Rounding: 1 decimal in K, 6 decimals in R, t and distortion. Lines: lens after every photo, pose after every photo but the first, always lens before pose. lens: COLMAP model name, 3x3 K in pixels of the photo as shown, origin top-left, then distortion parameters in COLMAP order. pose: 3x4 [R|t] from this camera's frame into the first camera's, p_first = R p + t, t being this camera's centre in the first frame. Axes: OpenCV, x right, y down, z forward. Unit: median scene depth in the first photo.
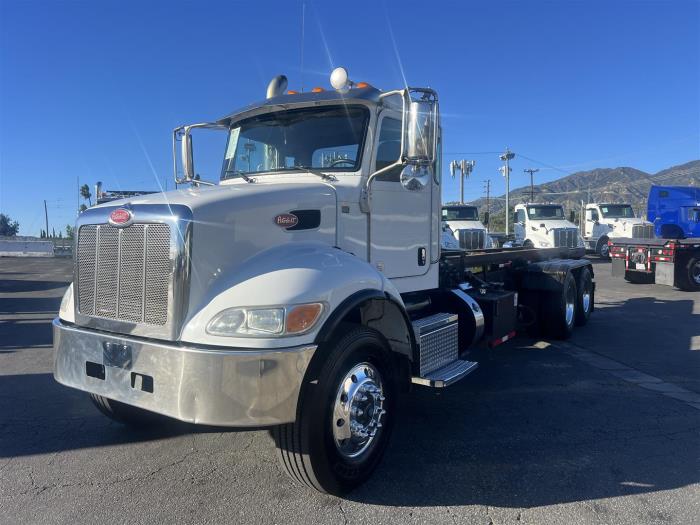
lens RADIAL K [[533.0, 0, 354.4], [0, 533.0, 261.9], [0, 0, 1]] dist [0.032391, -0.012462]
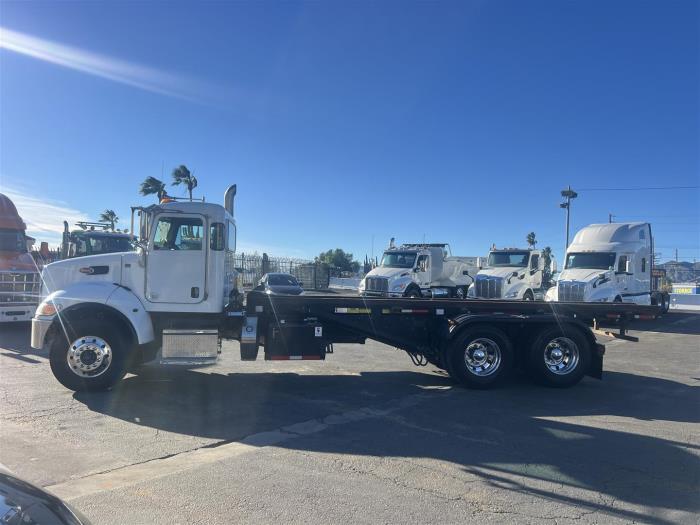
lens RADIAL K [[533.0, 0, 354.4], [0, 533.0, 261.9], [0, 0, 1]] dist [0.032391, -0.012462]
pose [[0.680877, 0.005146, -0.732379, 1.976003], [-0.066029, 0.996334, -0.054386, -0.054776], [0.729415, 0.085388, 0.678721, 0.224863]]
